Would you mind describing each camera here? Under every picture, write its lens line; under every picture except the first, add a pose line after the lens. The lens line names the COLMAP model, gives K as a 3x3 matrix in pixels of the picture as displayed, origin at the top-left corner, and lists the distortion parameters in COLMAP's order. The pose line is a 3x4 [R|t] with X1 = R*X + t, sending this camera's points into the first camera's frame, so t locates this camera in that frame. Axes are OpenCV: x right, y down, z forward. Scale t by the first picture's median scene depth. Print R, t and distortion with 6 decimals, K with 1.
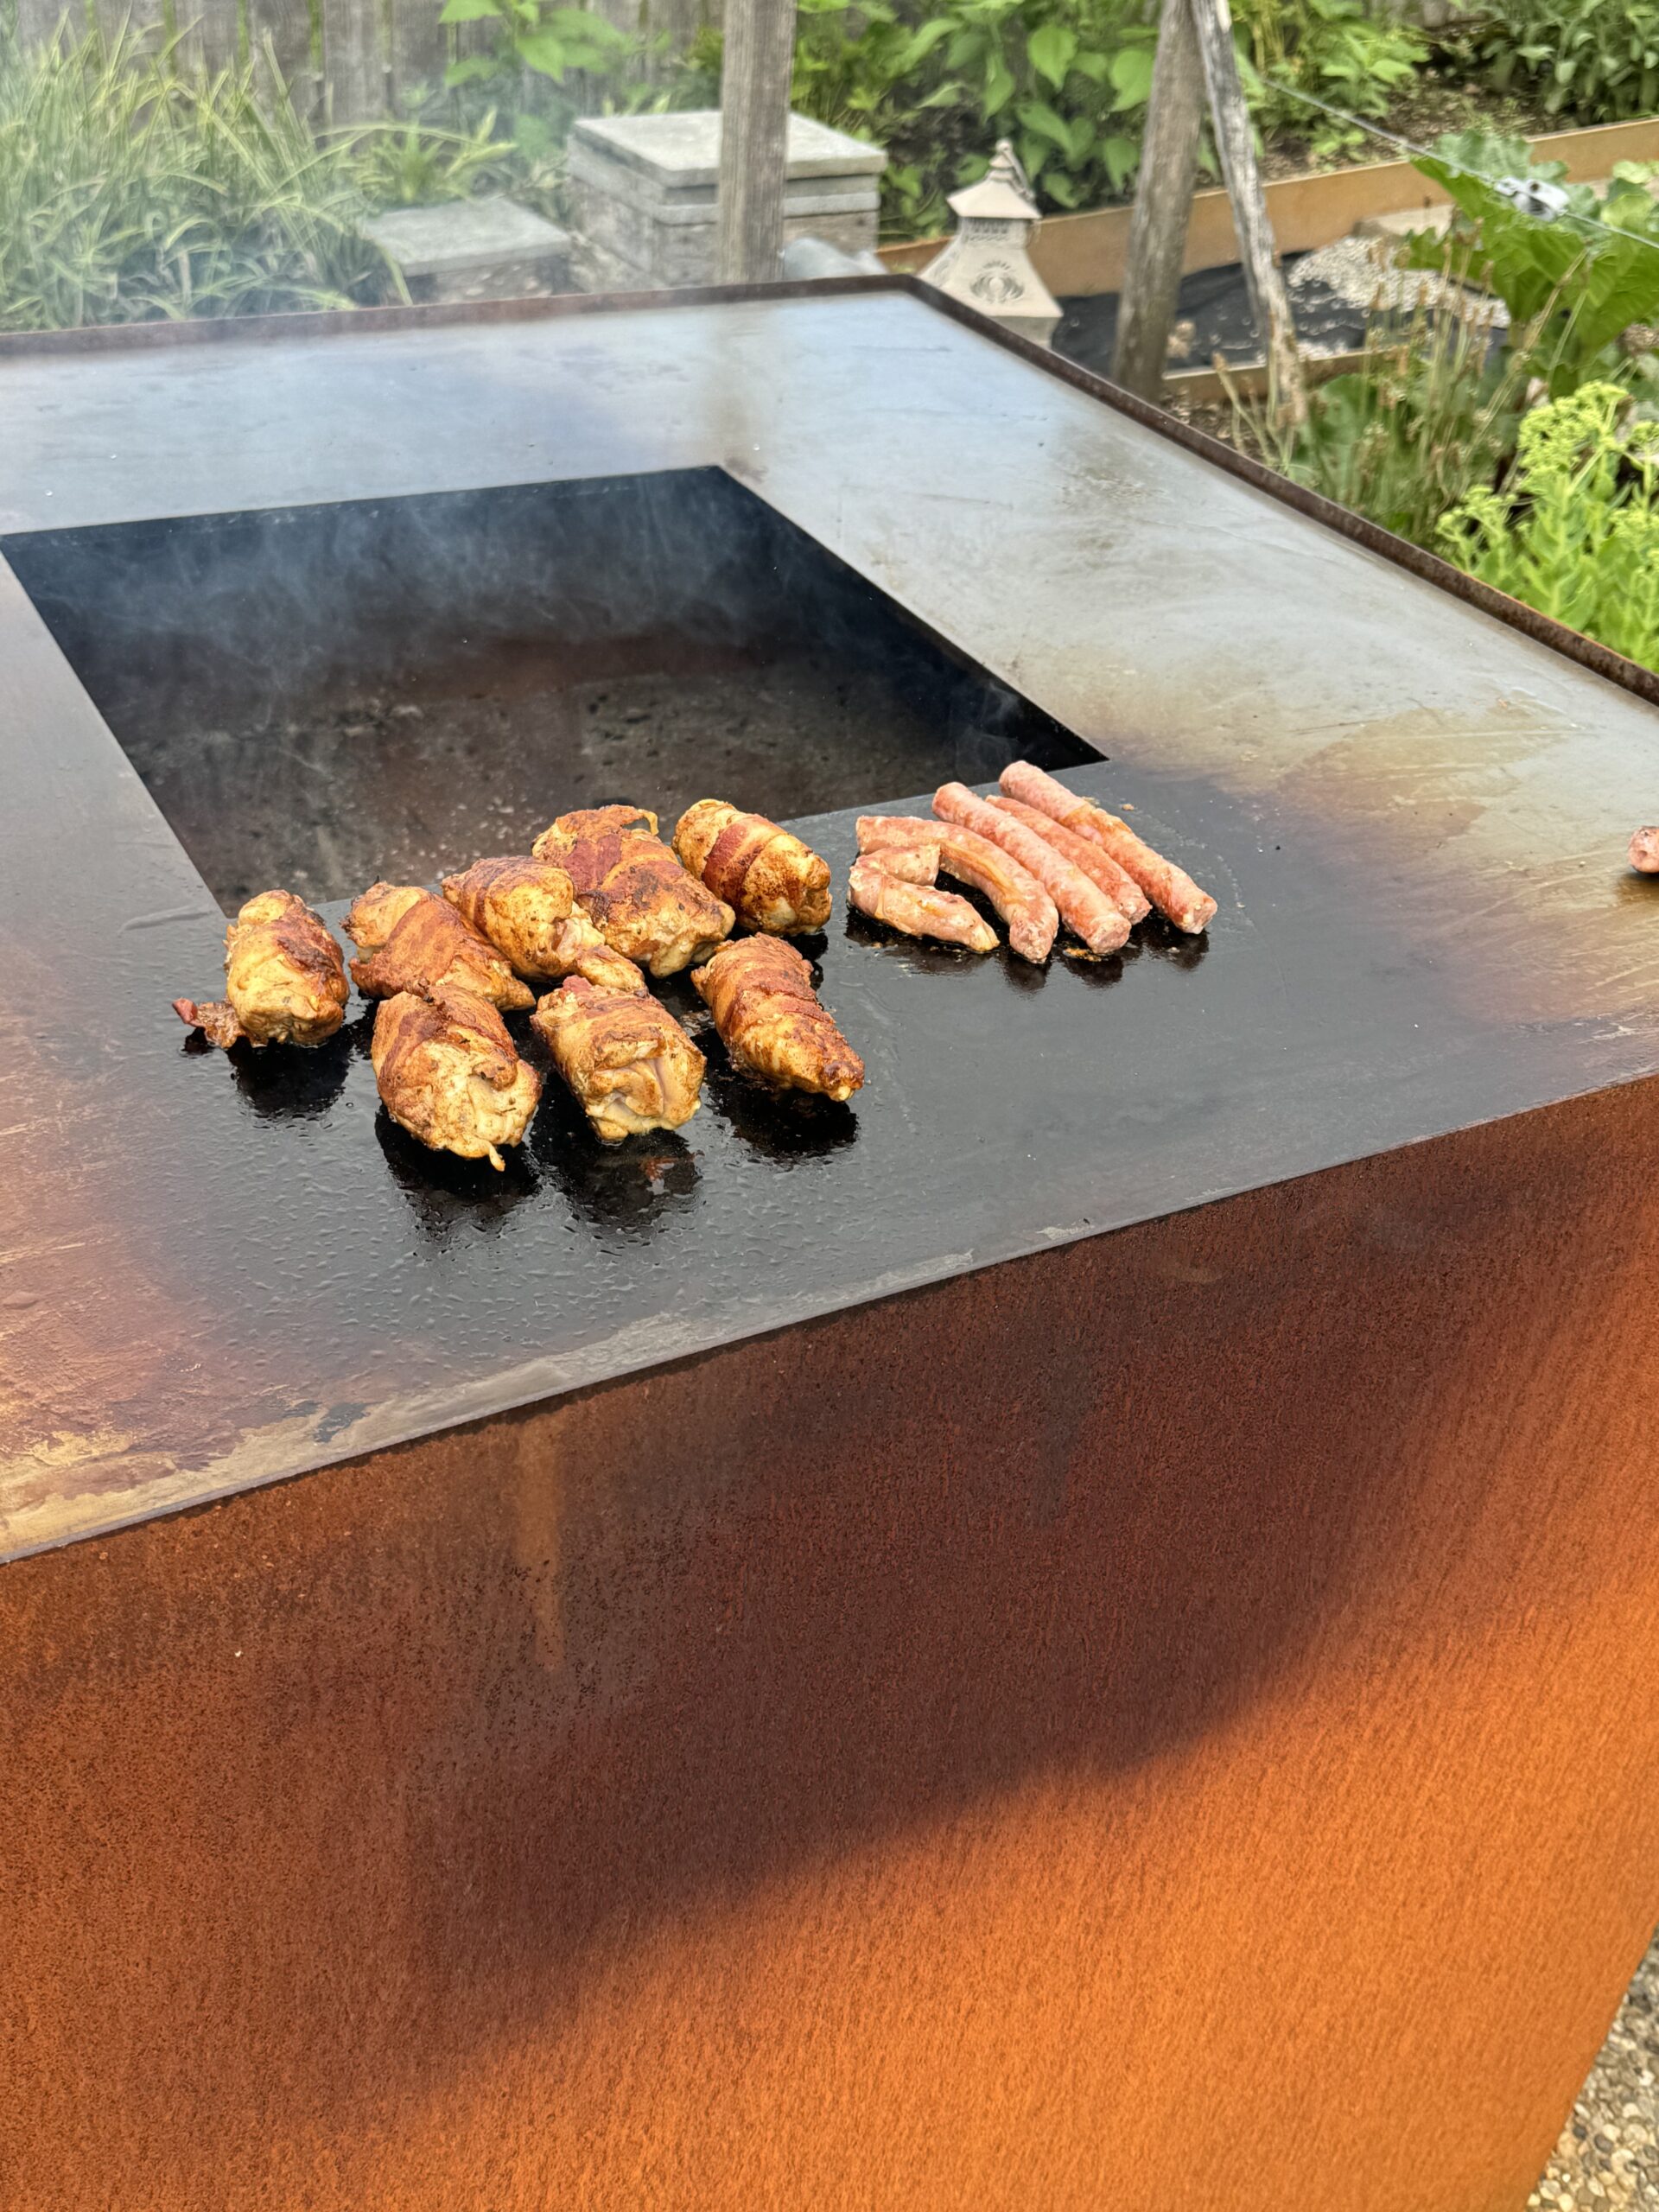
lens RADIAL K [[2266.2, 0, 829.5], [0, 2266.2, 1106.0], [0, 0, 1]] dist [0.018376, 0.017396]
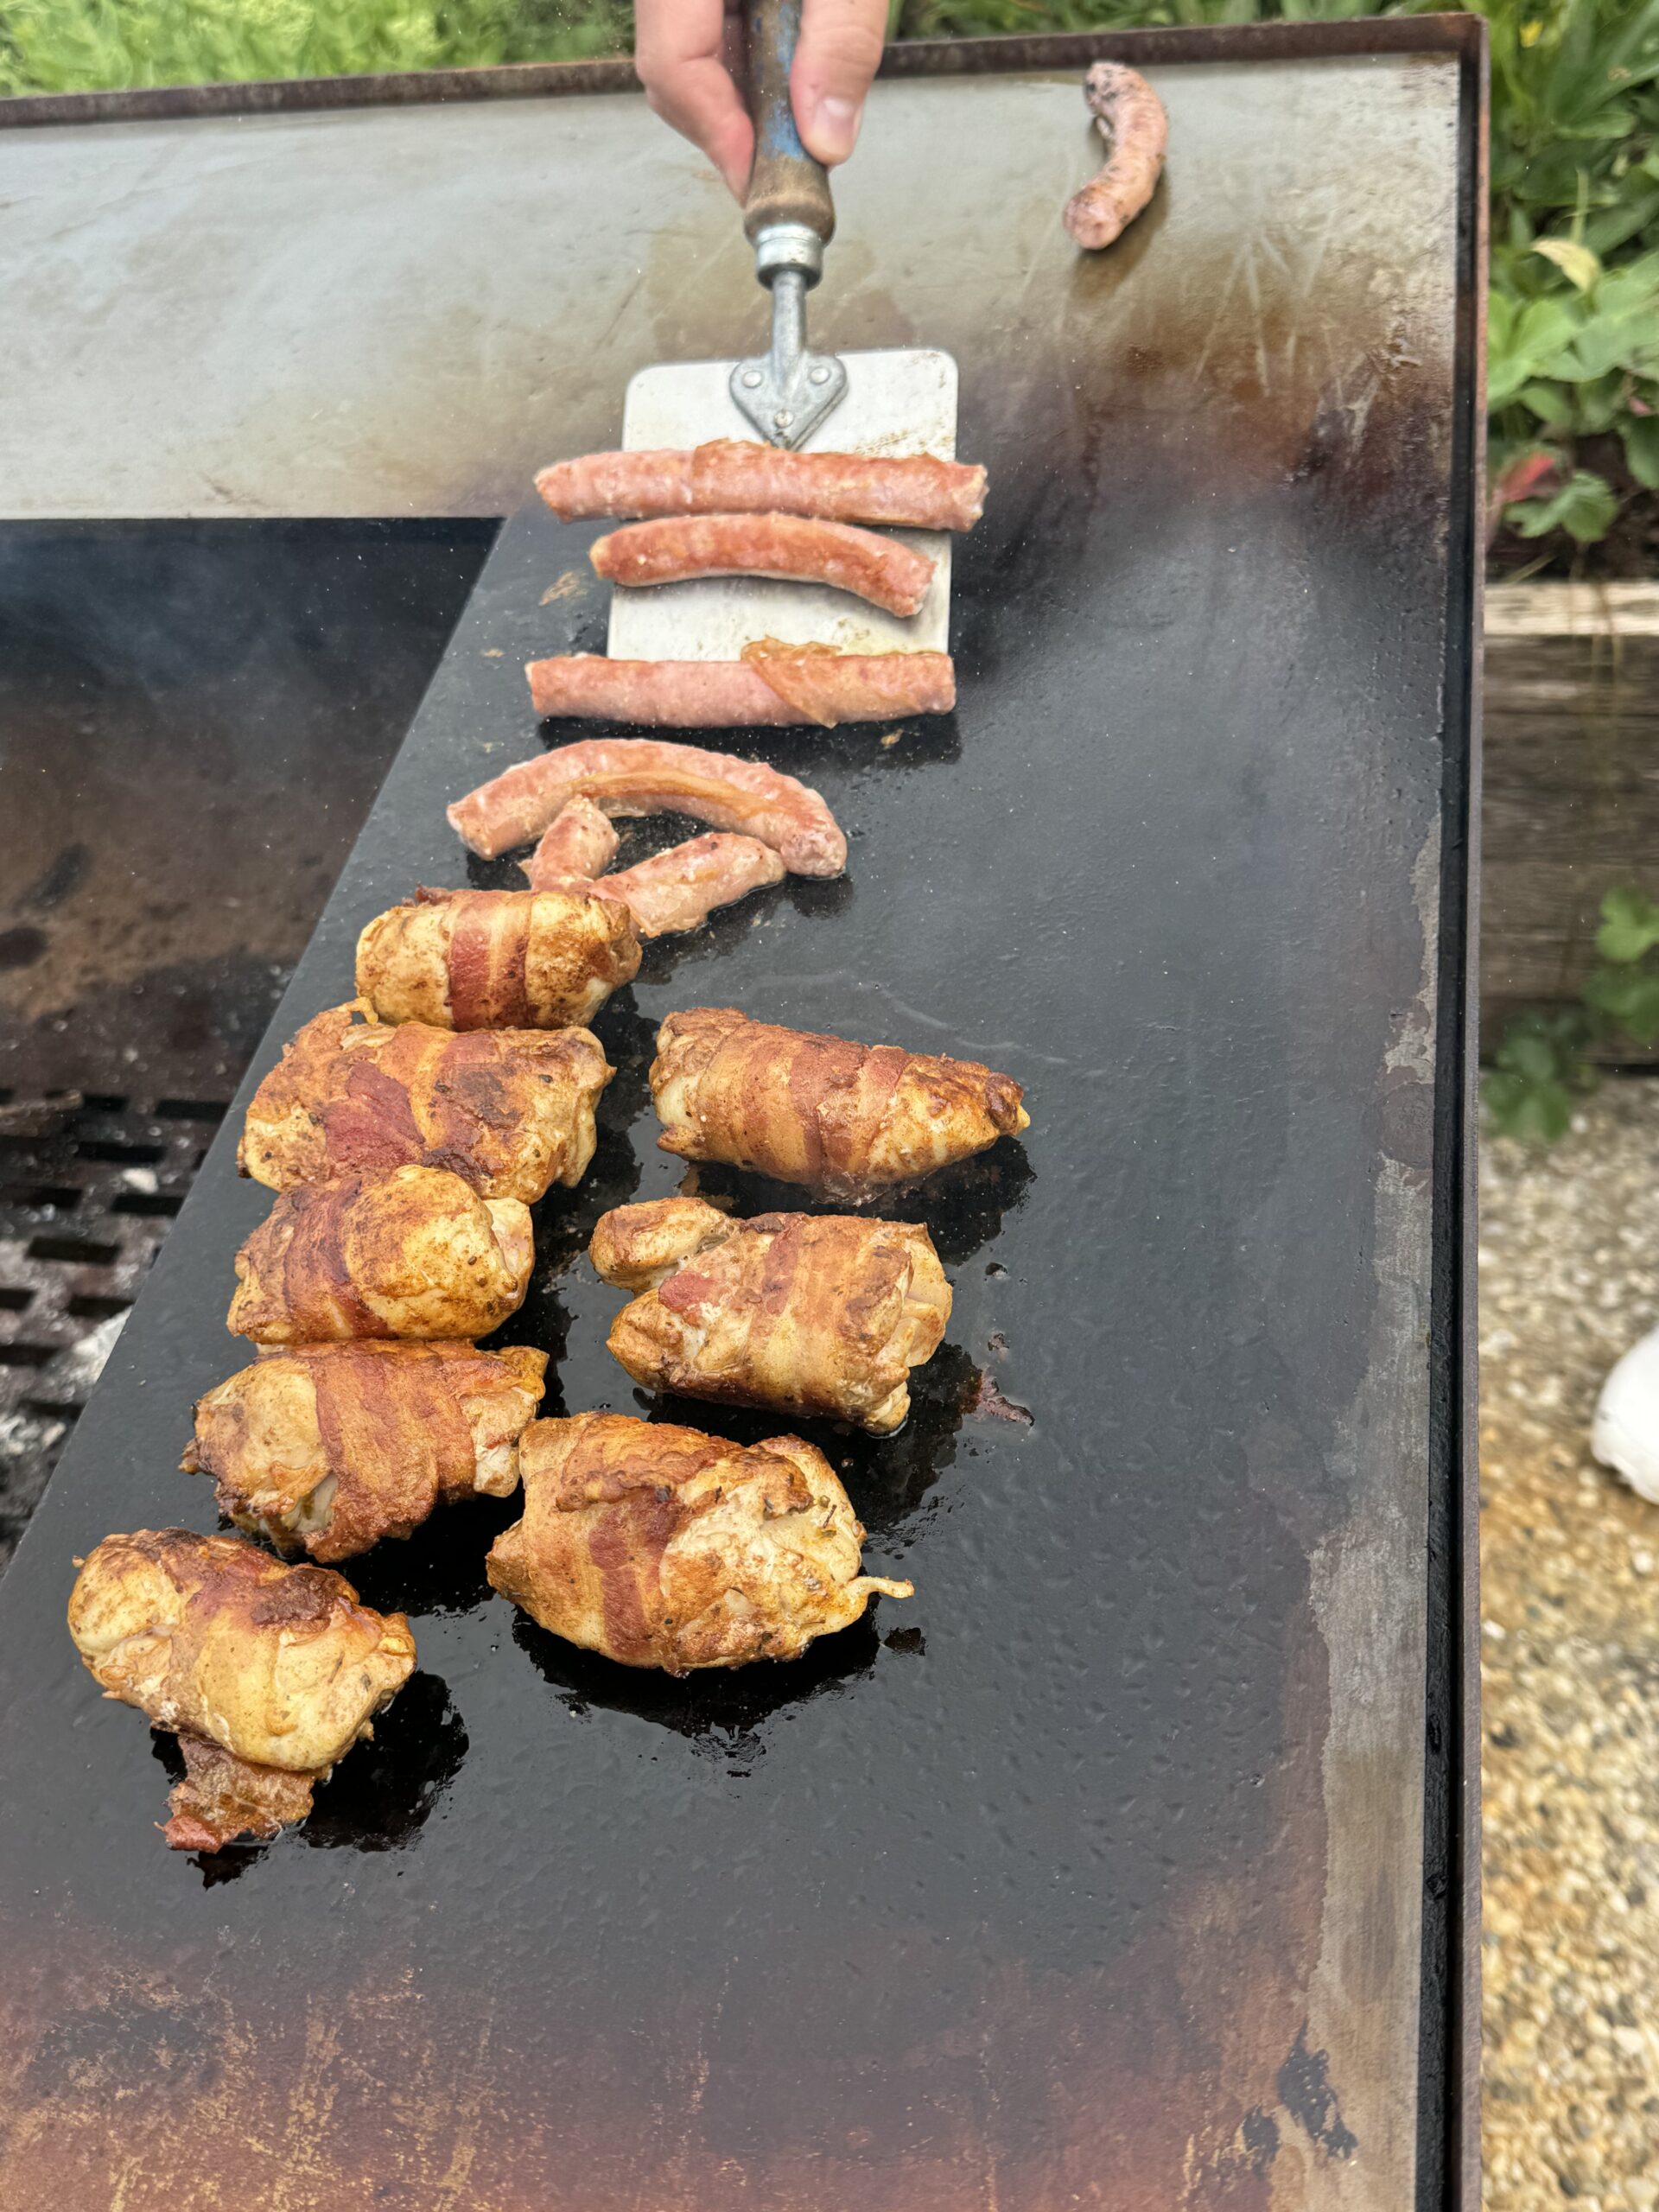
lens RADIAL K [[2266.2, 0, 829.5], [0, 2266.2, 1106.0], [0, 0, 1]] dist [0.018376, 0.017396]
pose [[0.612803, -0.683816, 0.396067, -0.289615], [0.586242, 0.729474, 0.352402, -0.275187], [-0.529899, 0.016238, 0.847906, 0.460035]]
